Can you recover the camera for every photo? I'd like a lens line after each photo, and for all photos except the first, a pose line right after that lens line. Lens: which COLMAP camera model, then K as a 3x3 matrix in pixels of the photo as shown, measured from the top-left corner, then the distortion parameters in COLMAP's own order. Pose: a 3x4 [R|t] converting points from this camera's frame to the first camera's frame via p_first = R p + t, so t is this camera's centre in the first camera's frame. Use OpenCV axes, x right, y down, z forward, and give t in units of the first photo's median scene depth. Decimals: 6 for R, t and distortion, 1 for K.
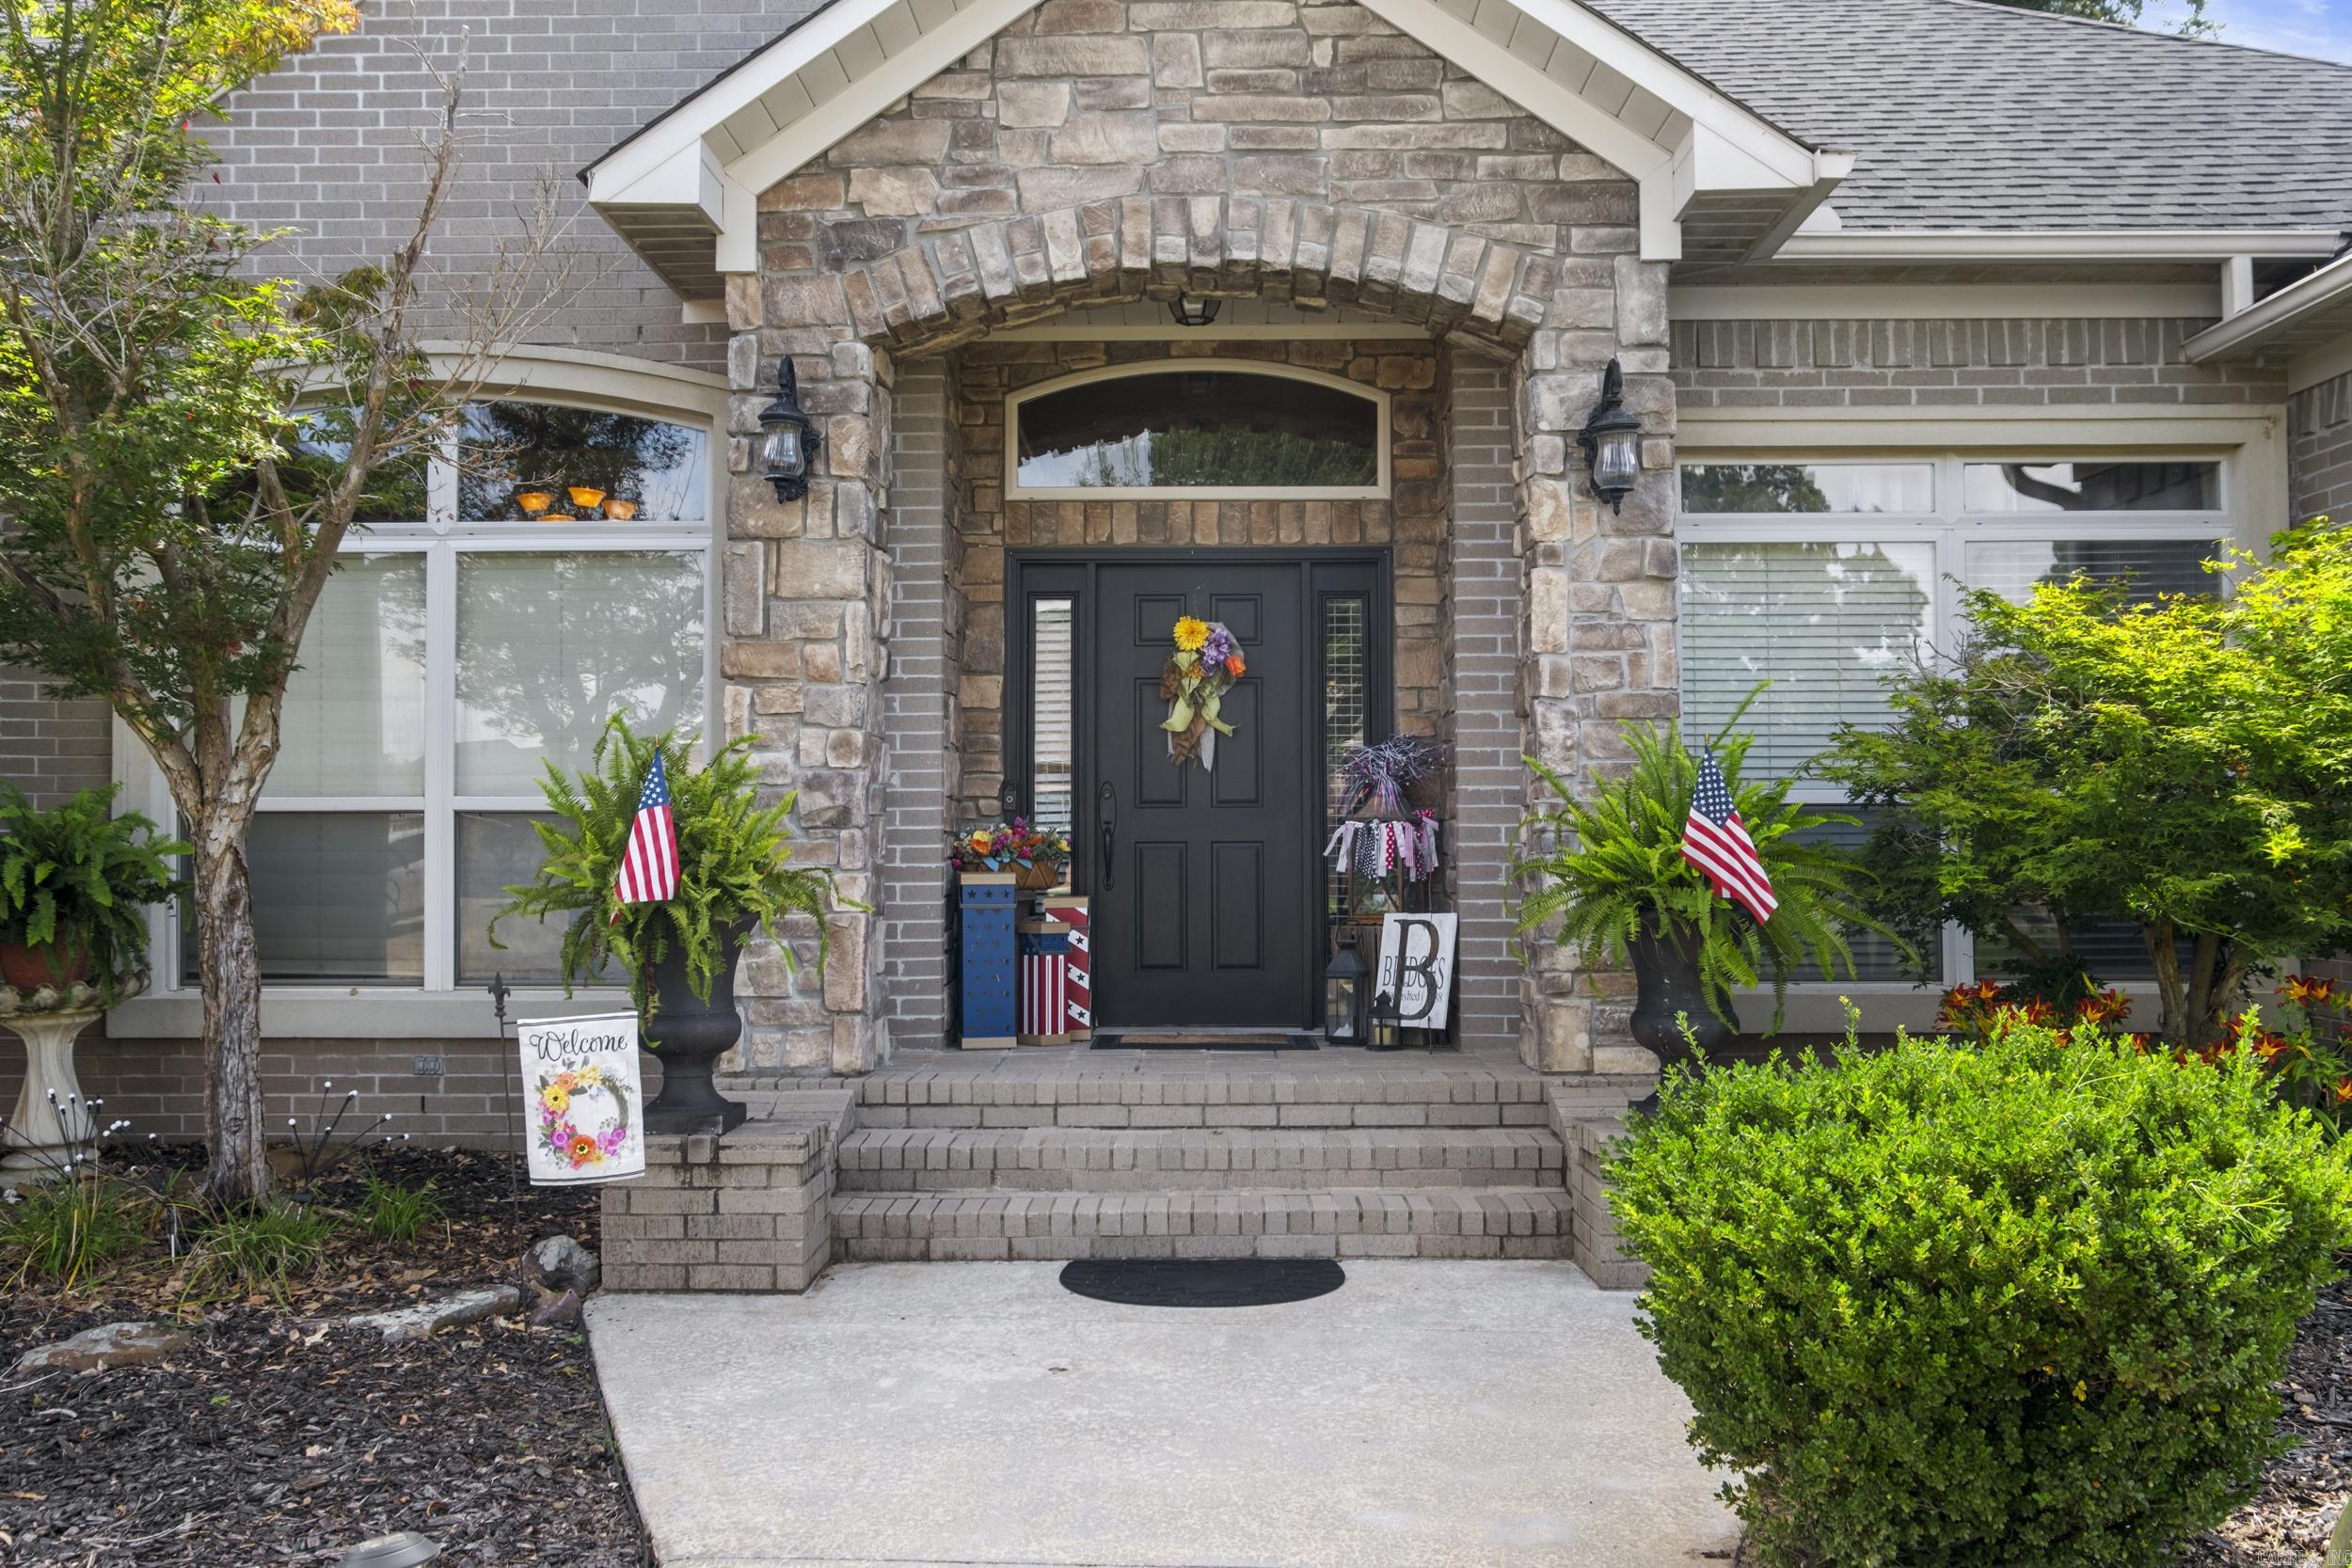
lens RADIAL K [[1994.9, 0, 1176.0], [0, 1994.9, 784.0], [0, 0, 1]] dist [-0.002134, 0.005614]
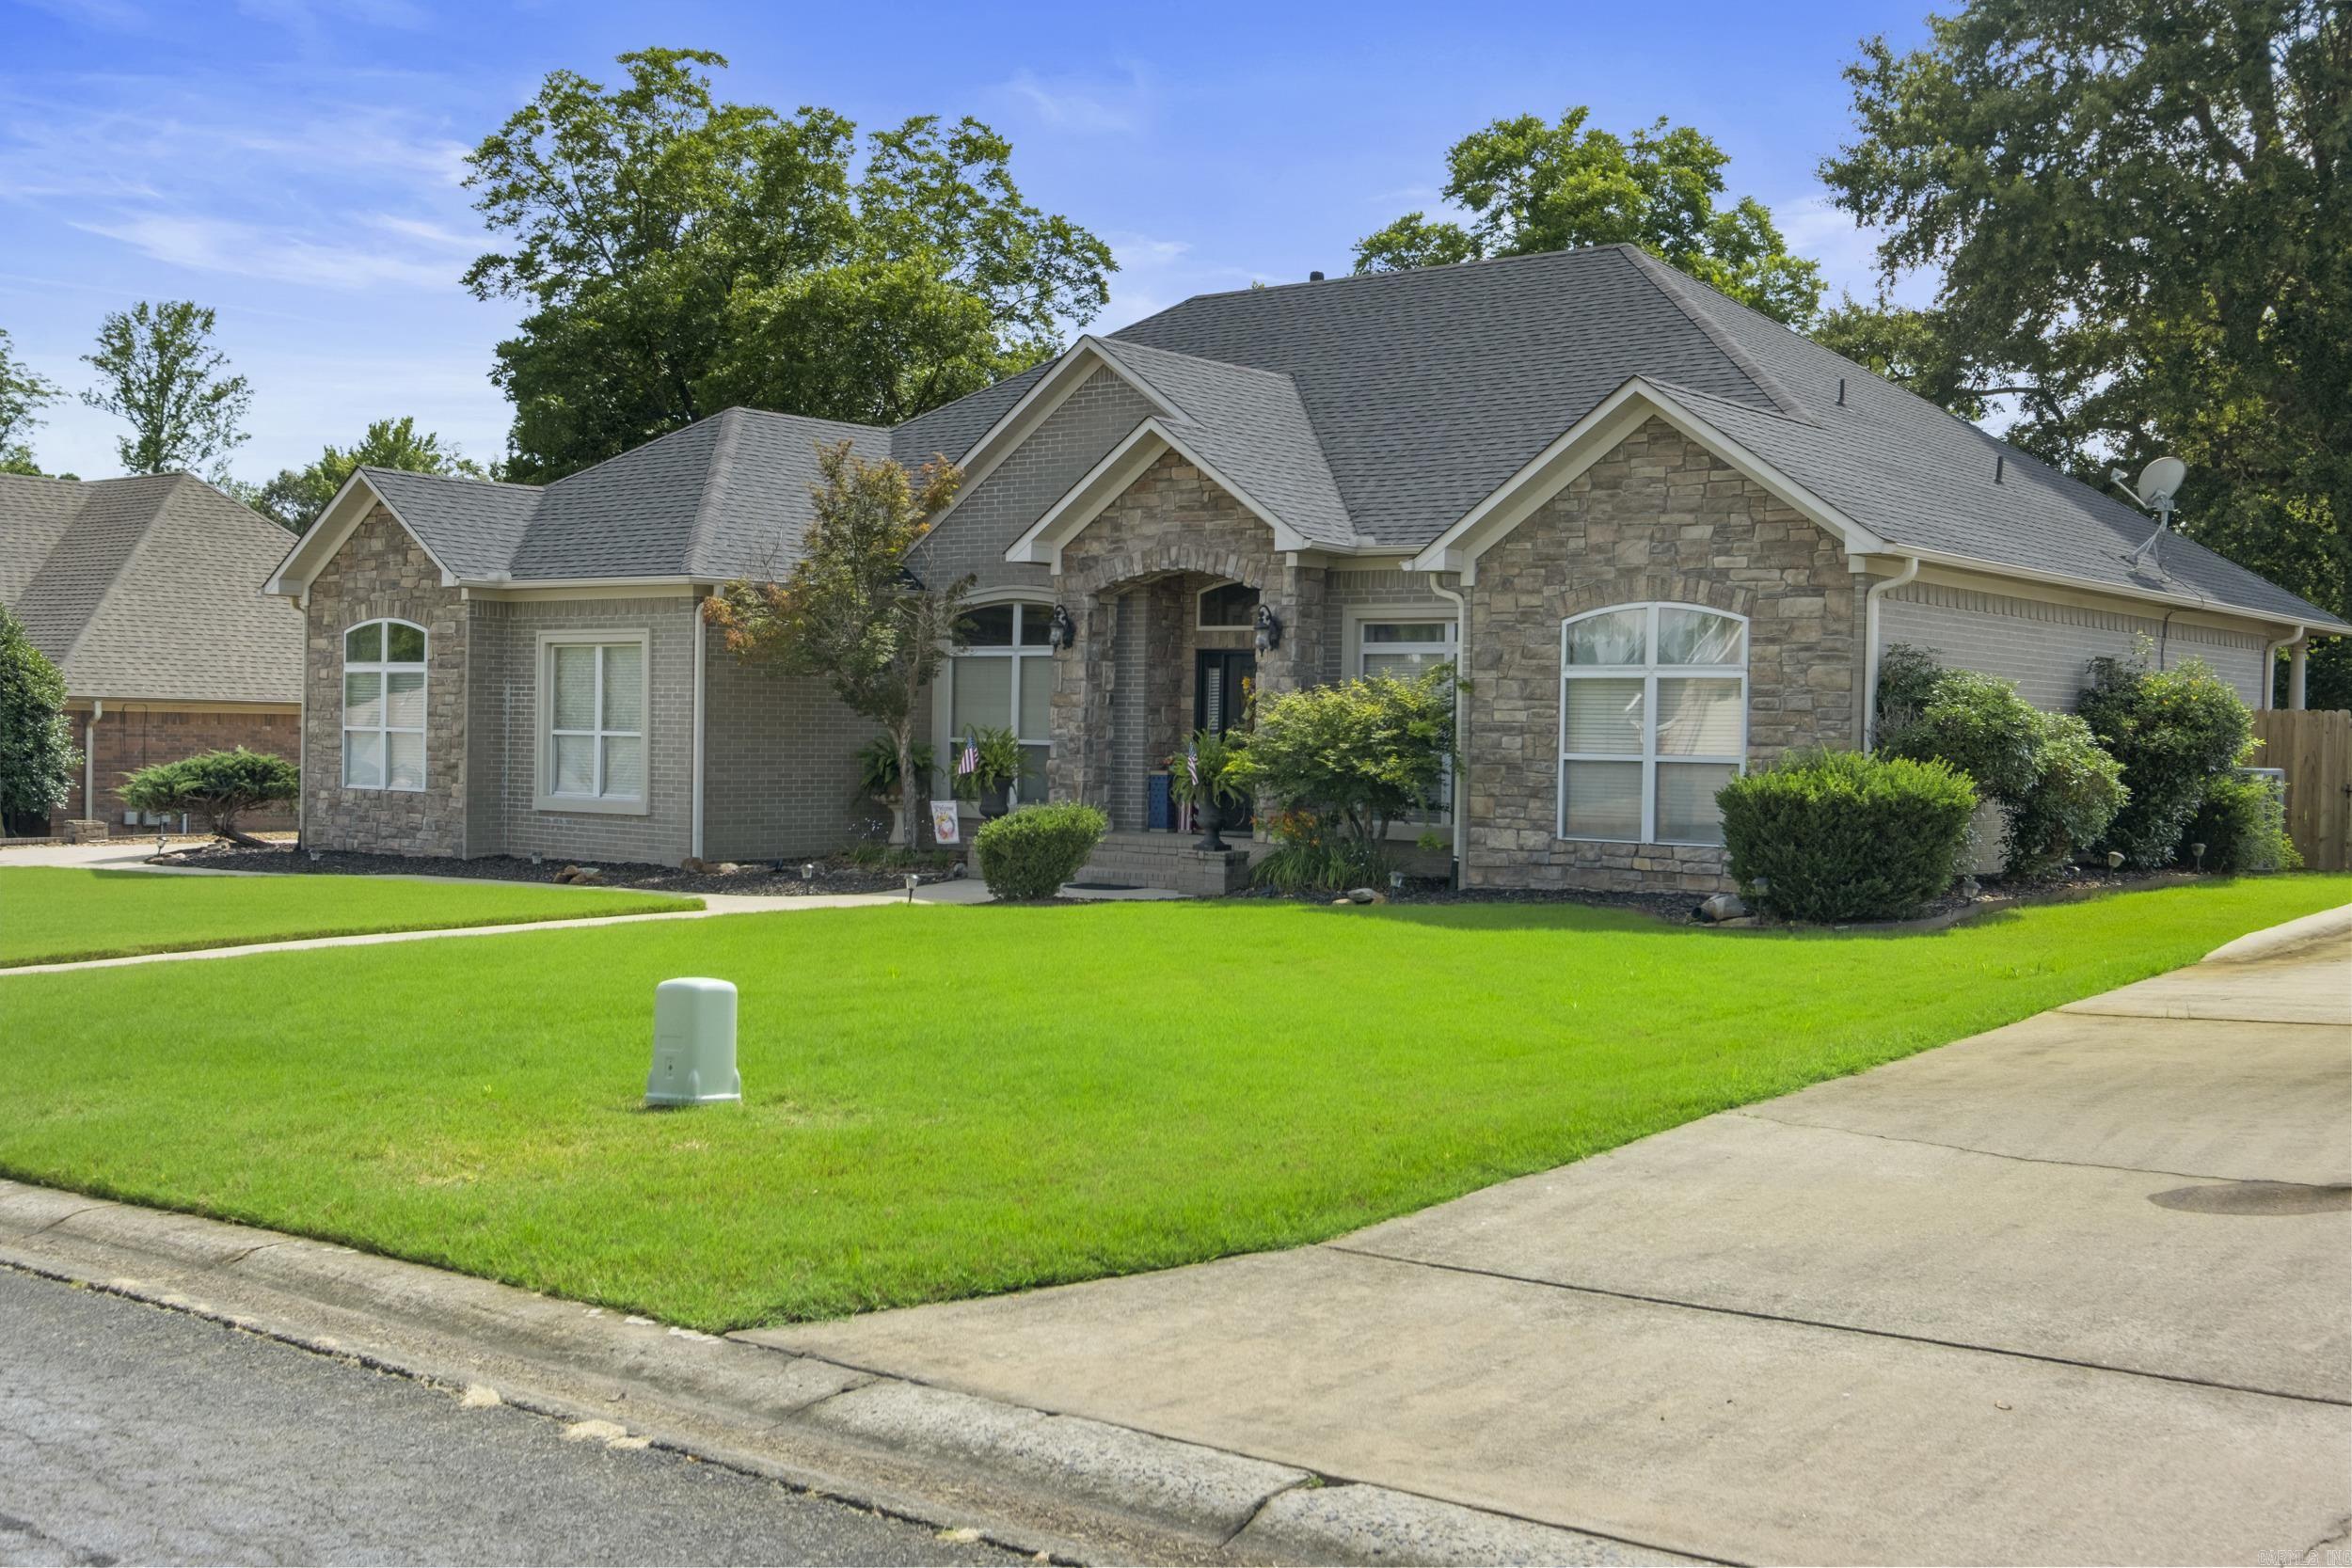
lens RADIAL K [[2434.7, 0, 1178.4], [0, 2434.7, 783.3], [0, 0, 1]] dist [0.003043, 0.002946]
pose [[0.789292, 0.031816, -0.613194, 2.273408], [-0.004715, 0.998941, 0.045763, -0.106571], [0.614000, -0.033229, 0.788606, -1.892144]]
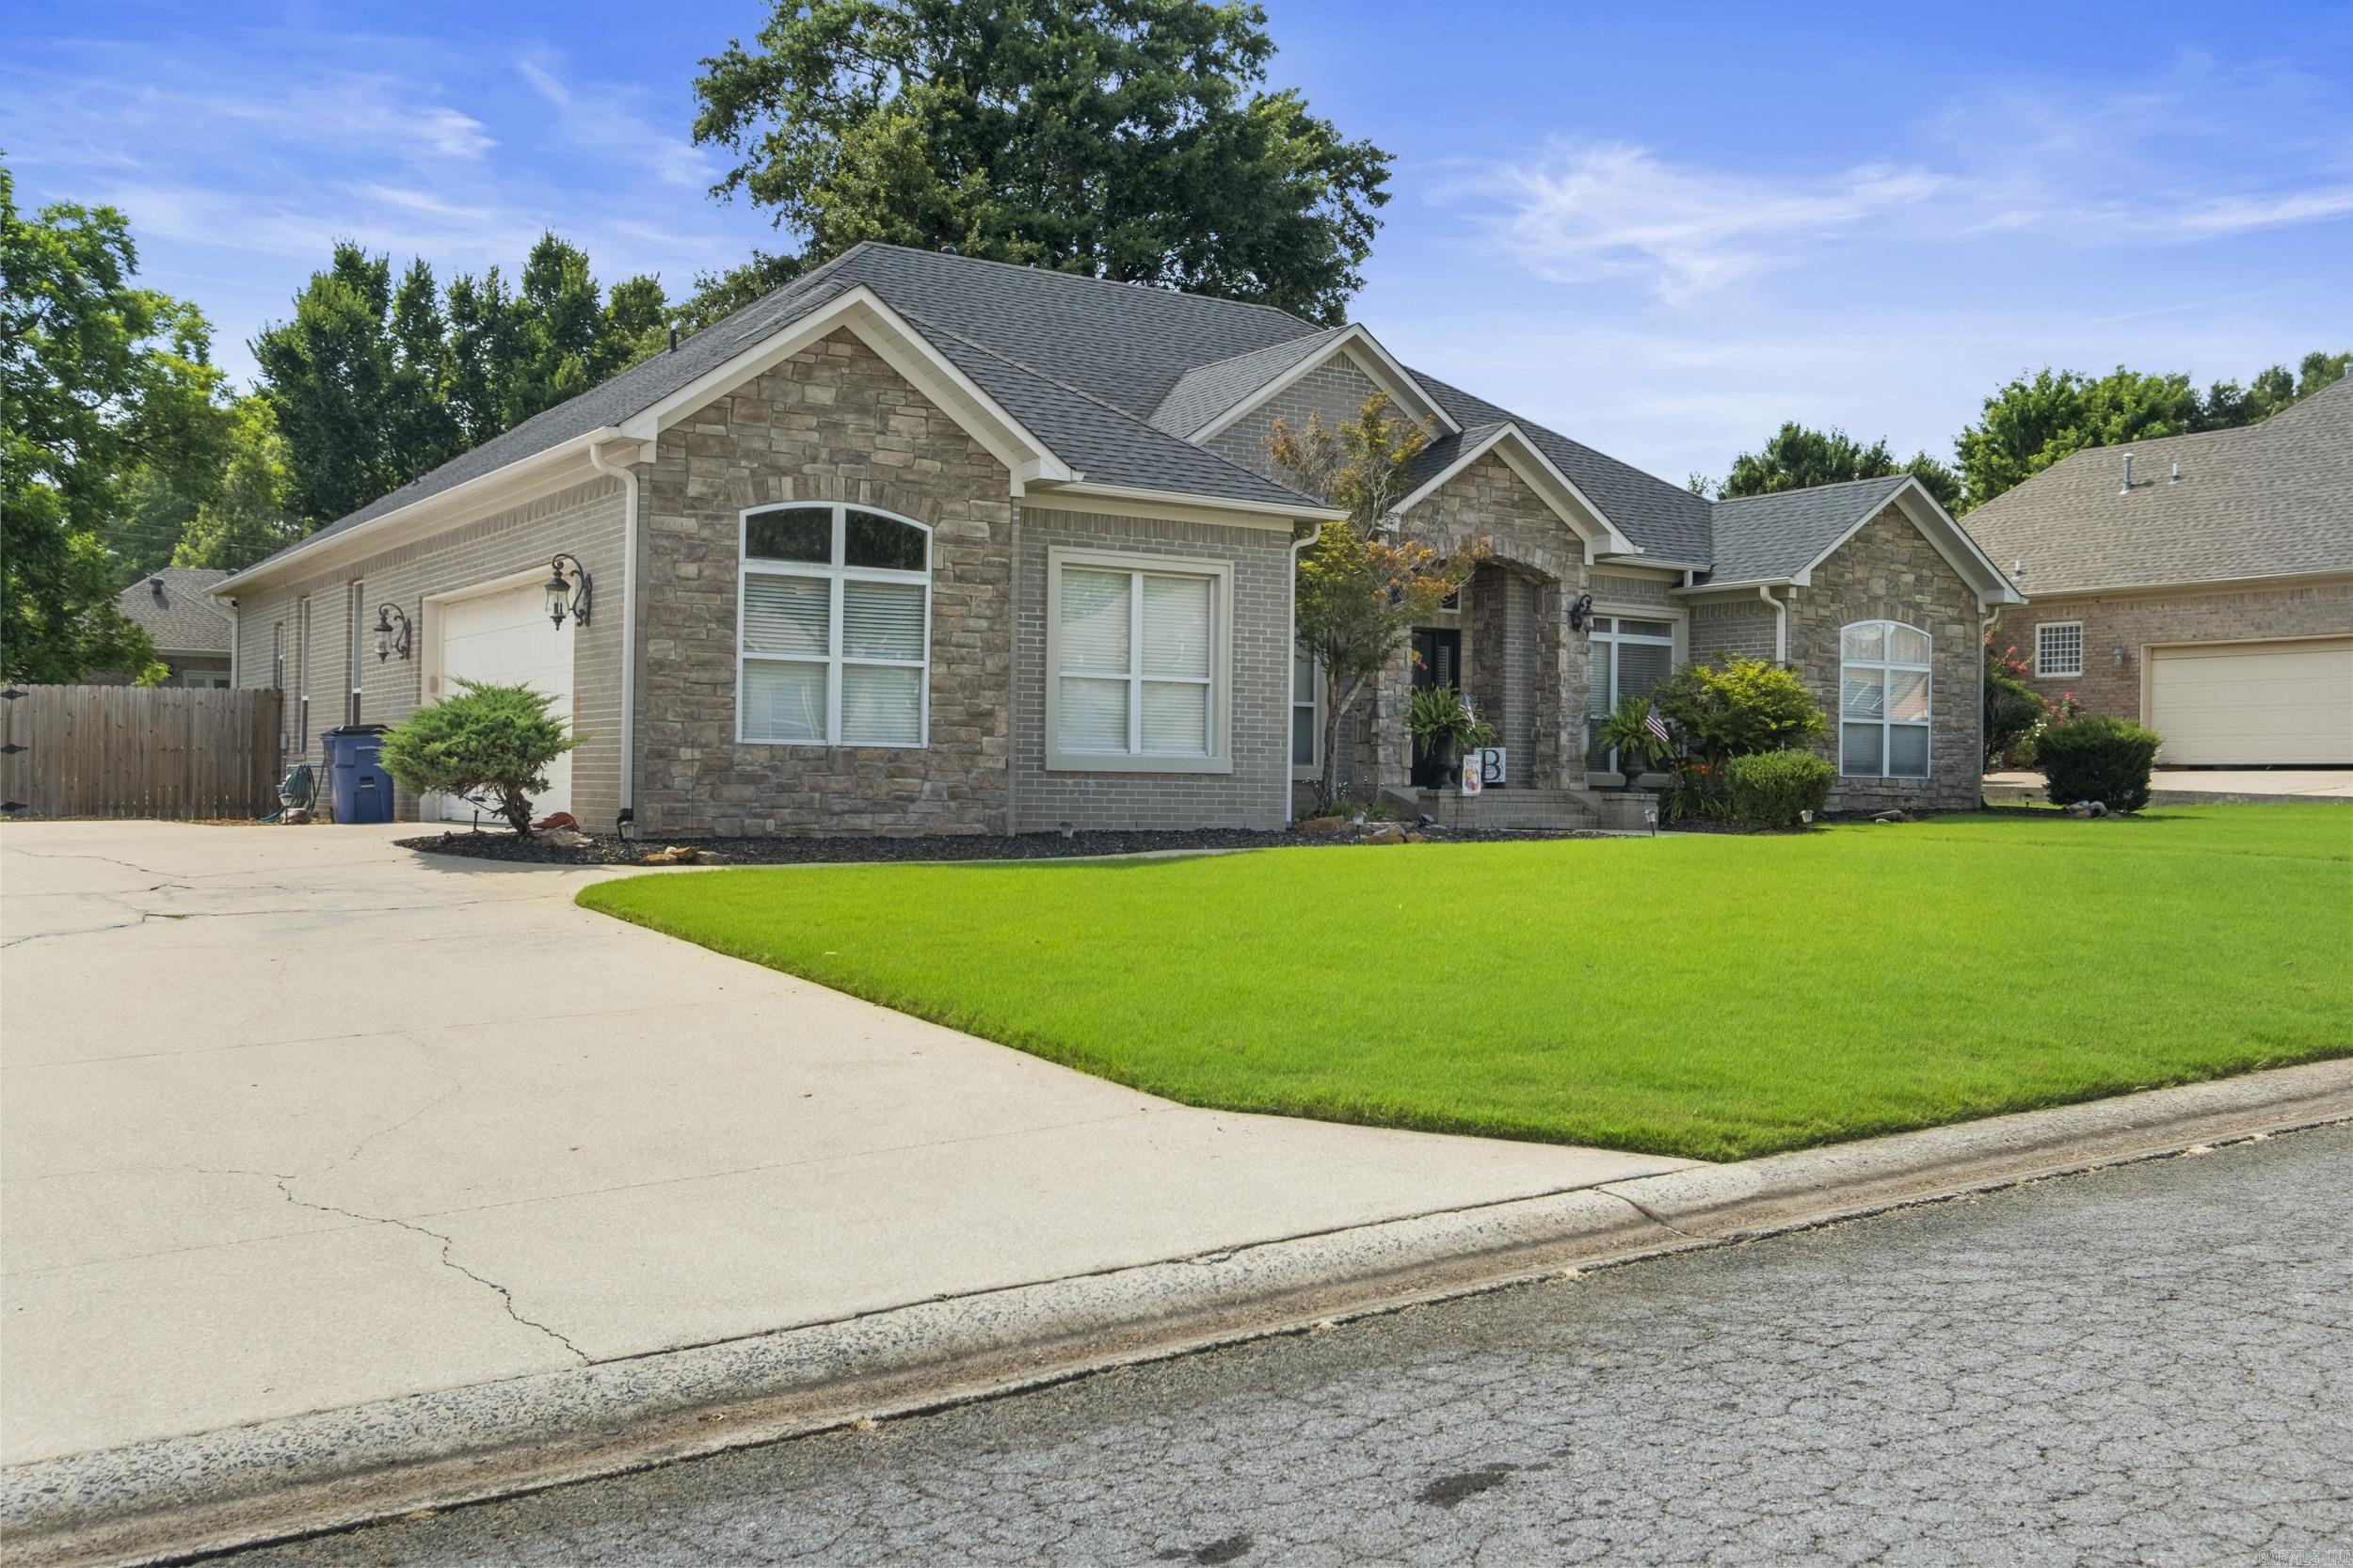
lens RADIAL K [[2184.0, 0, 1176.5], [0, 2184.0, 784.0], [0, 0, 1]] dist [-0.004707, 0.001801]
pose [[0.831959, 0.018984, 0.554513, -2.525246], [-0.032872, 0.999345, 0.015107, 0.096693], [-0.553863, -0.030797, 0.832038, -1.858722]]
